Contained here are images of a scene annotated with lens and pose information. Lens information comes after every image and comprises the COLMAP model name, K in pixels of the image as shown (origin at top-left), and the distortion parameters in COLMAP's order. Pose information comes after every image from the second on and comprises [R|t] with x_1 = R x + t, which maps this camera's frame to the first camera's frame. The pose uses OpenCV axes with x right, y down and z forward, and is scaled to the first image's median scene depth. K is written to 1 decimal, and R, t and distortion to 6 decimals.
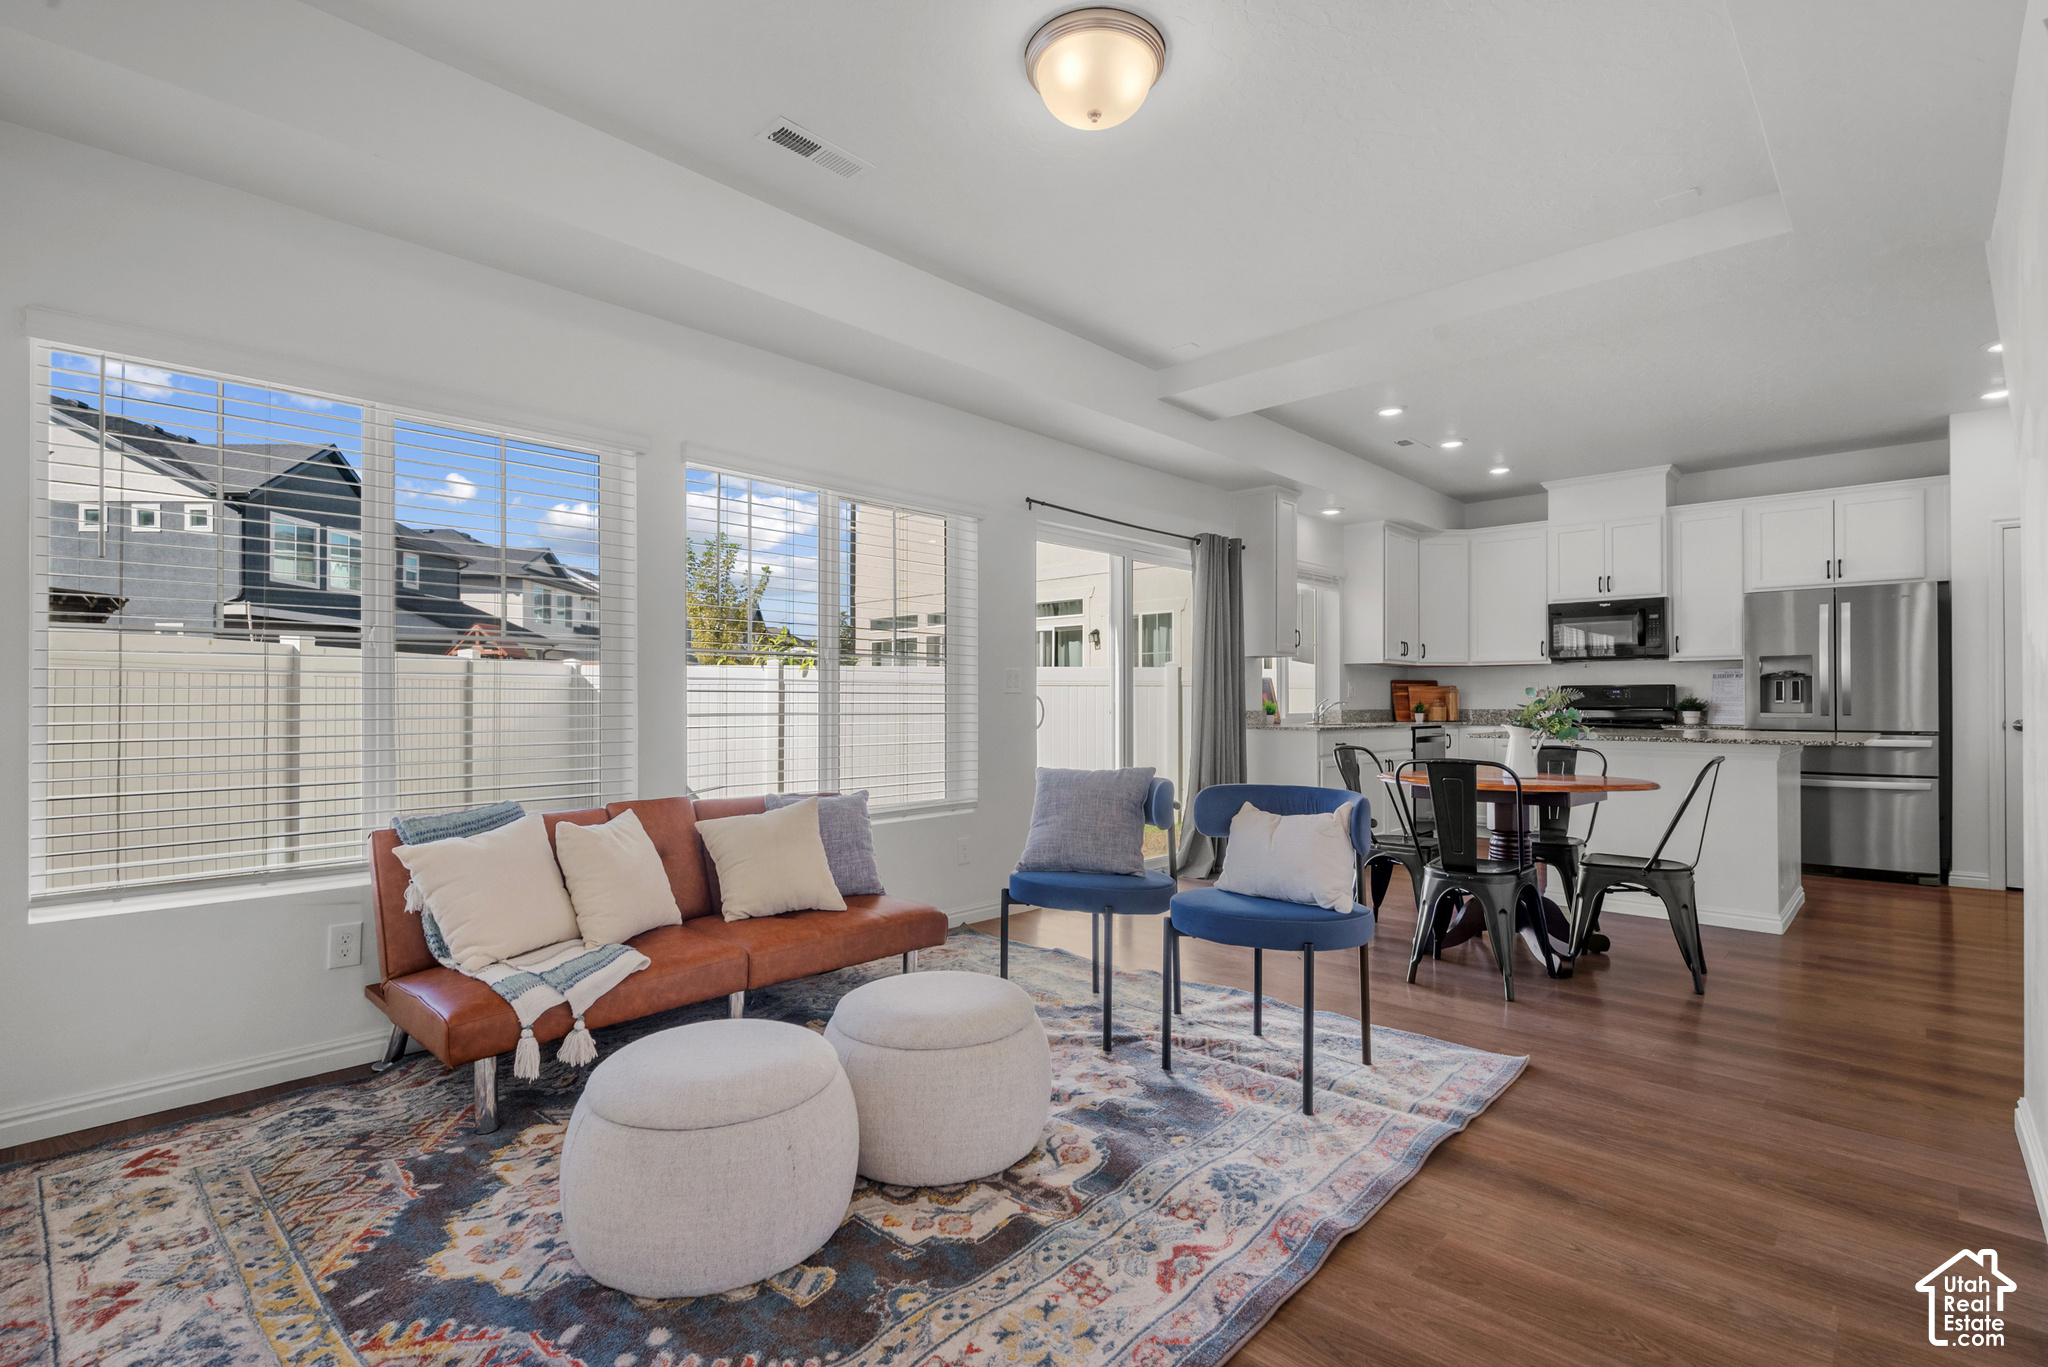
lens RADIAL K [[943.9, 0, 1039.2], [0, 943.9, 694.8], [0, 0, 1]] dist [-0.001569, -0.000146]
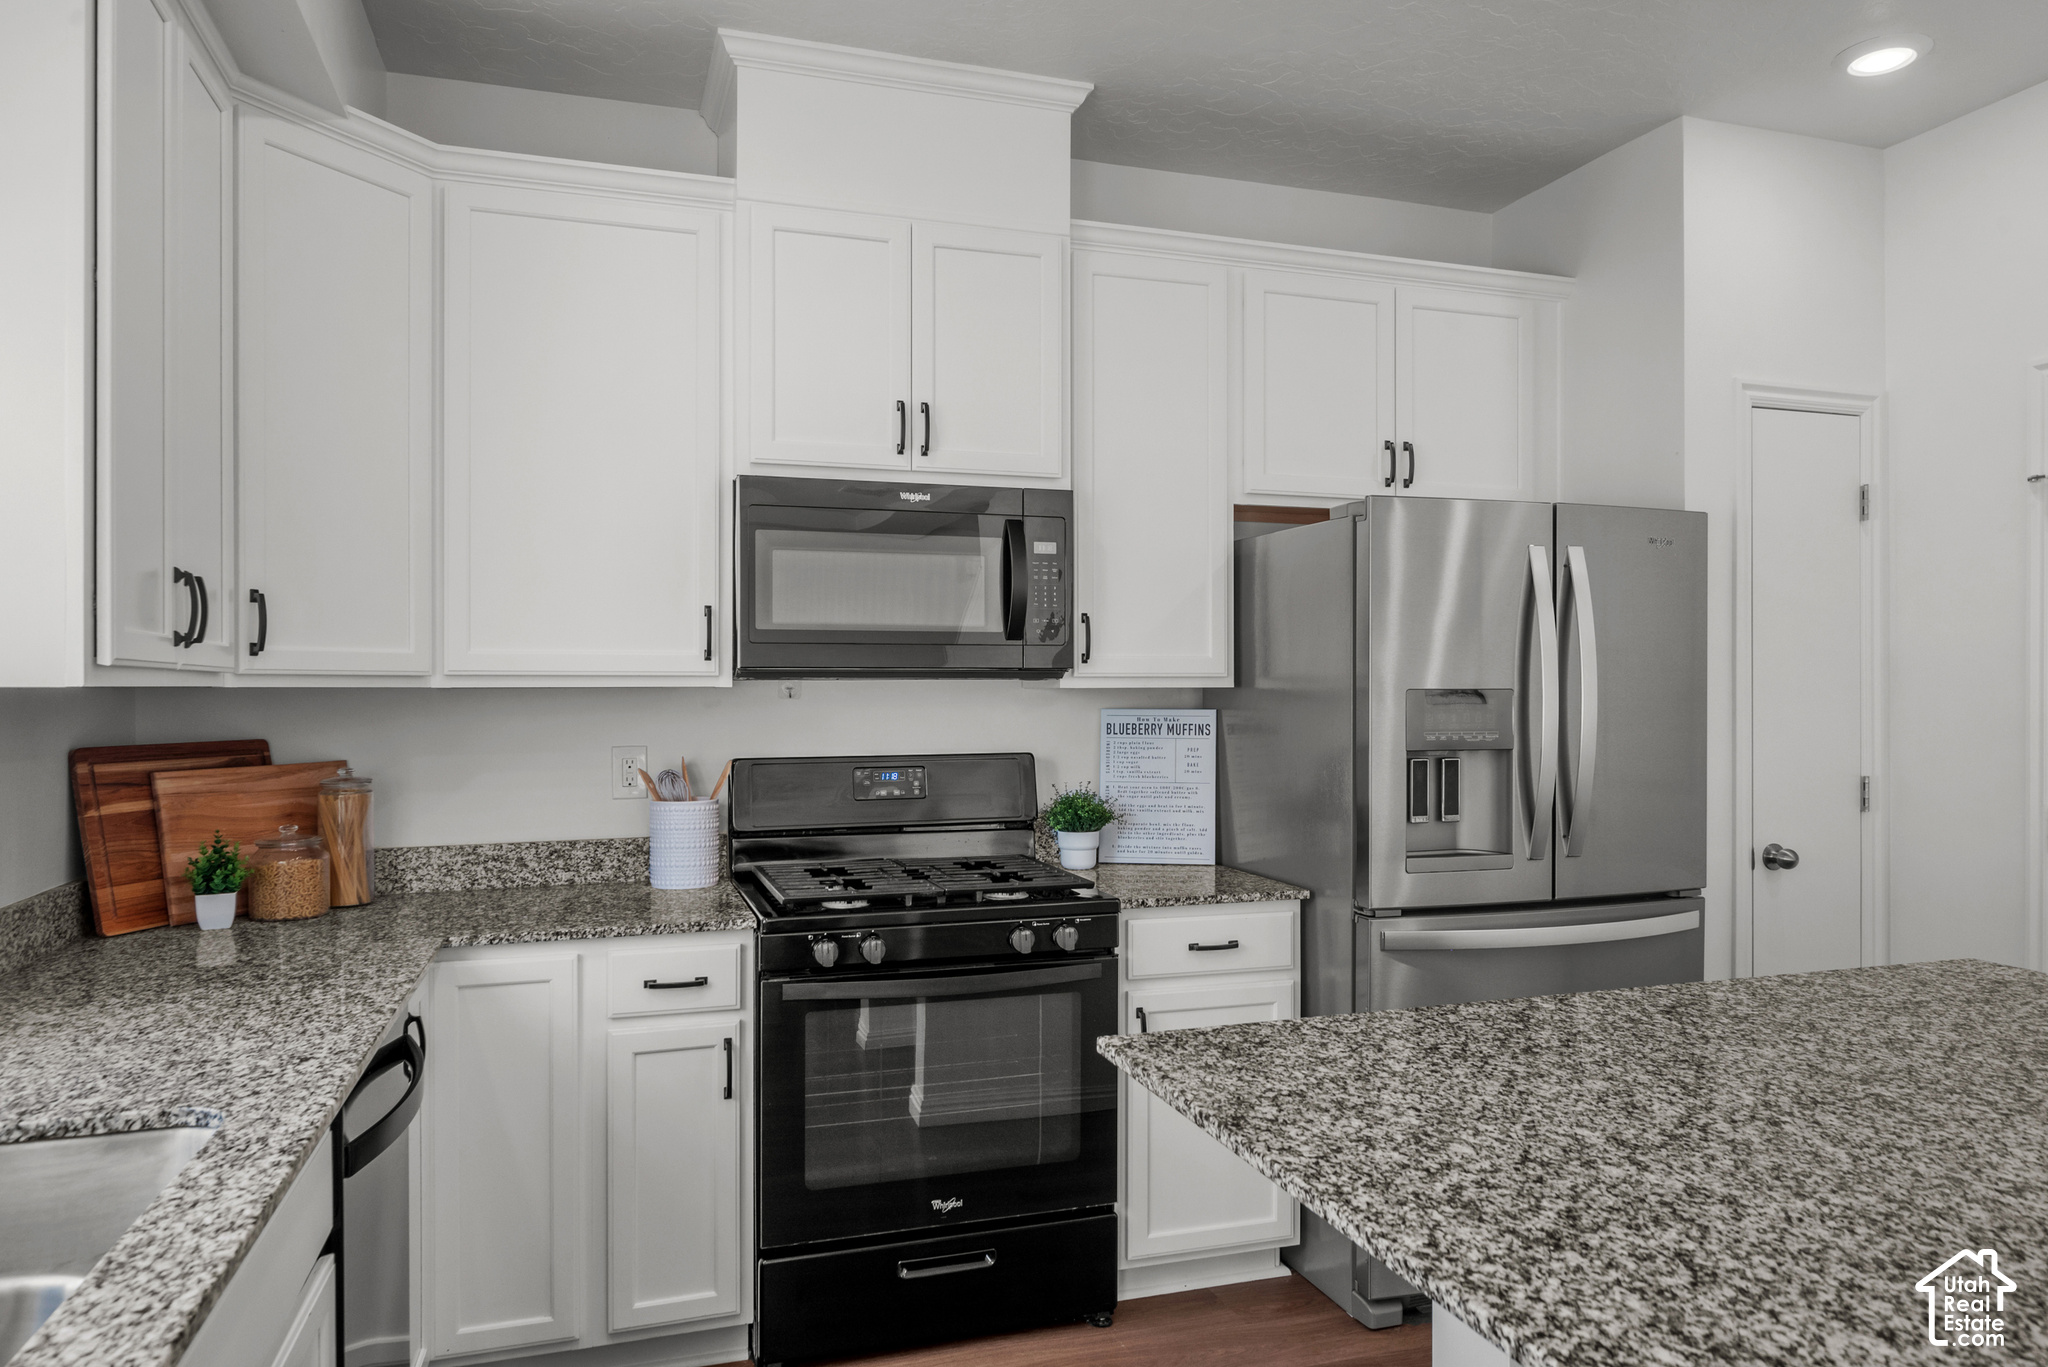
lens RADIAL K [[1300.4, 0, 1025.0], [0, 1300.4, 679.8], [0, 0, 1]] dist [-0.001762, 0.000587]
pose [[0.493198, 0.004210, 0.869907, 0.265883], [-0.004027, 0.999989, -0.002557, -0.037414], [-0.869908, -0.002242, 0.493209, 0.790982]]
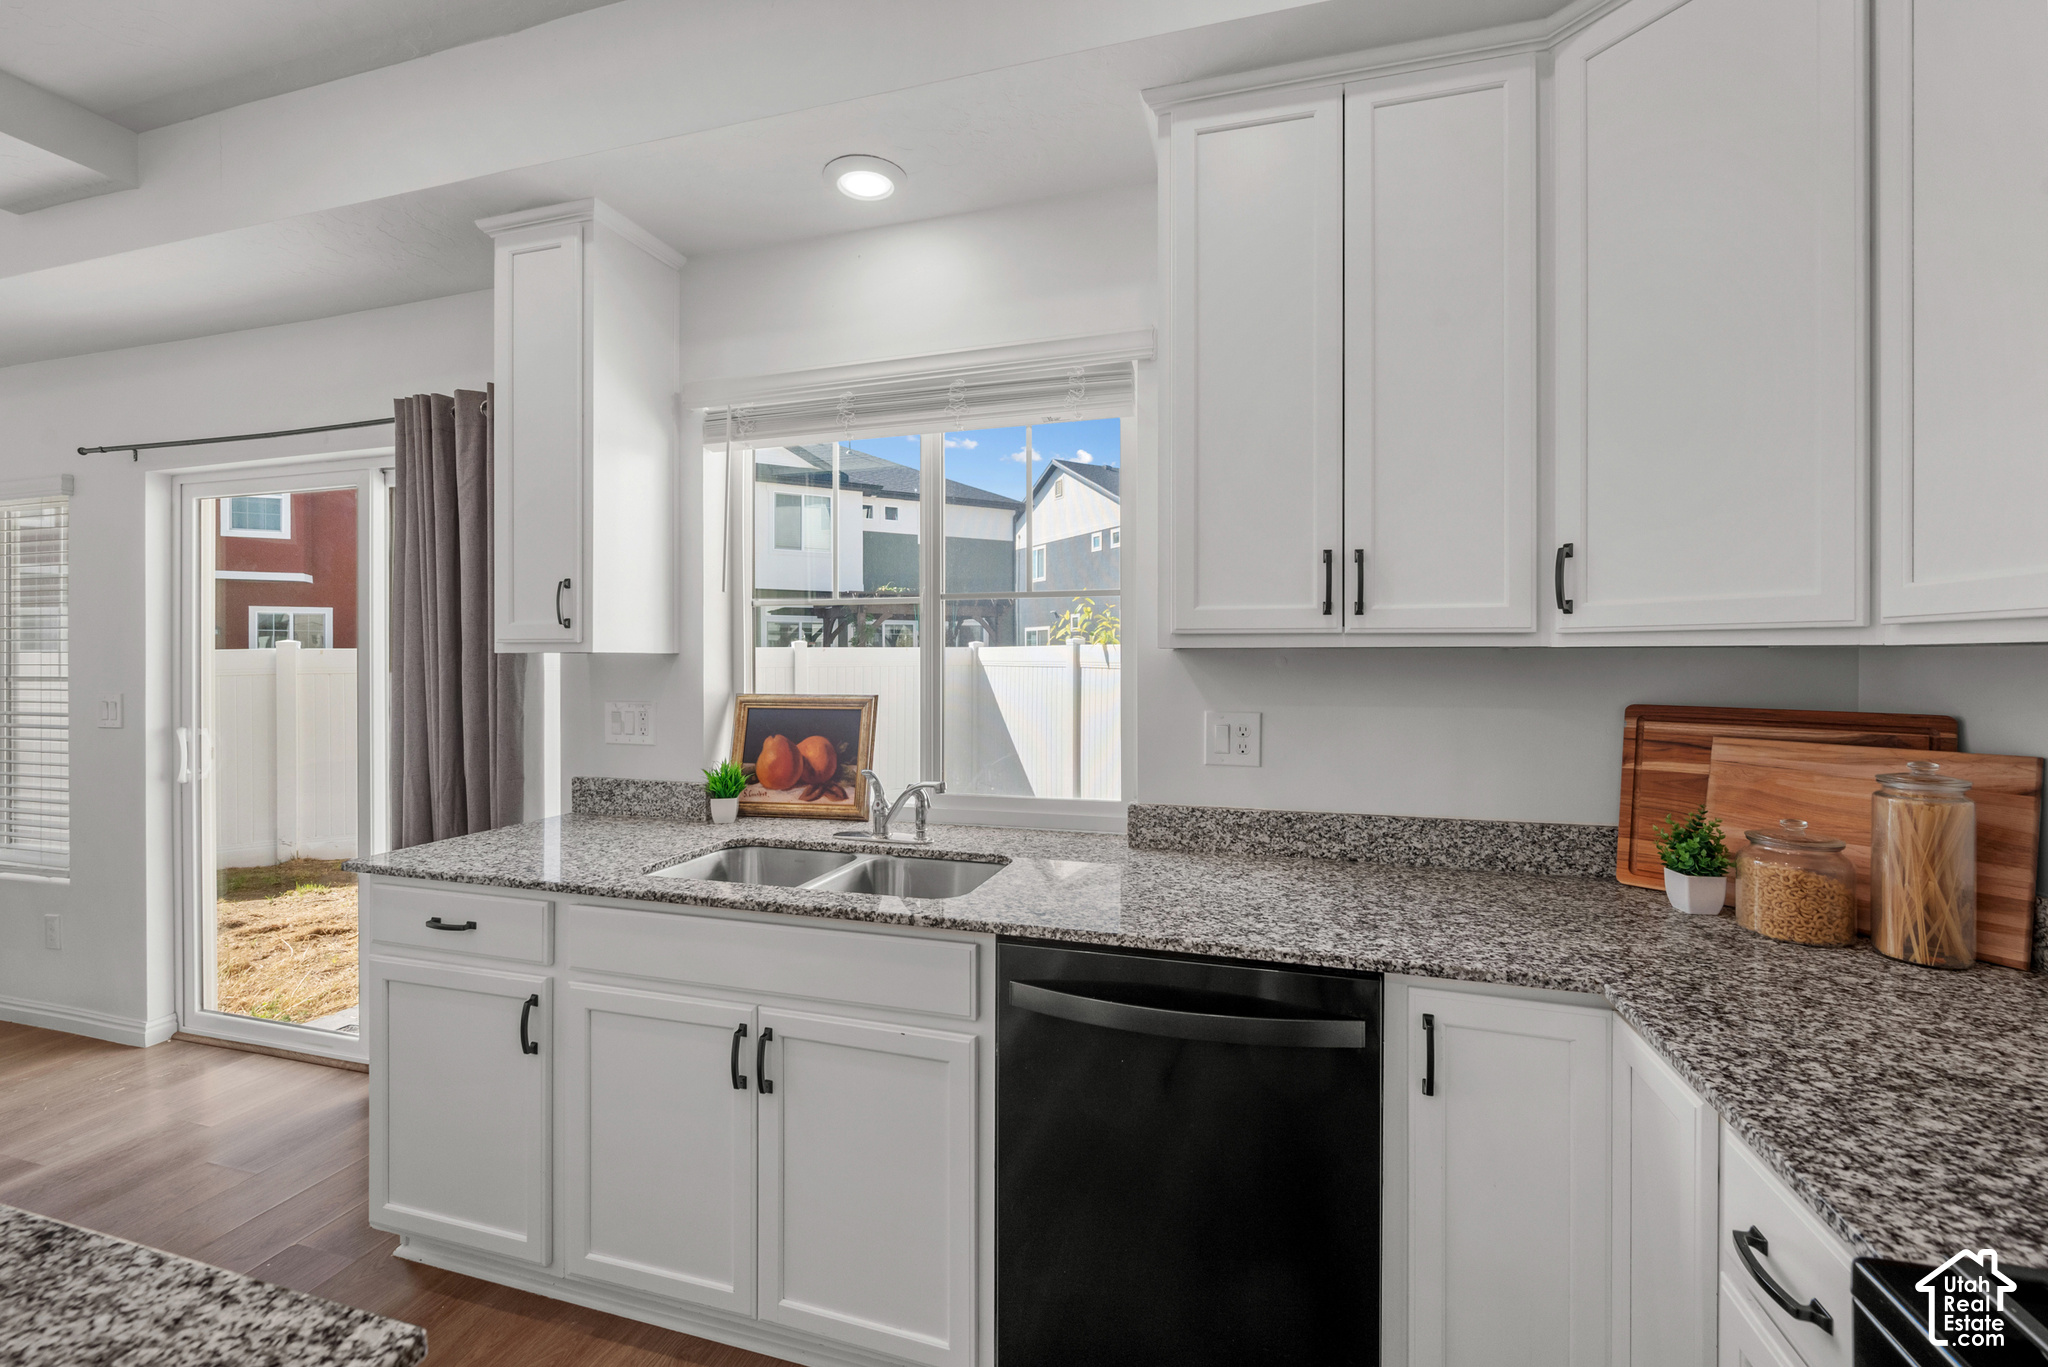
lens RADIAL K [[866.5, 0, 1037.0], [0, 866.5, 658.1], [0, 0, 1]] dist [0.003102, -0.000270]
pose [[0.441235, 0.000153, -0.897392, 0.600619], [0.008261, 0.999957, 0.004232, -0.034895], [0.897354, -0.009280, 0.441214, 0.921710]]
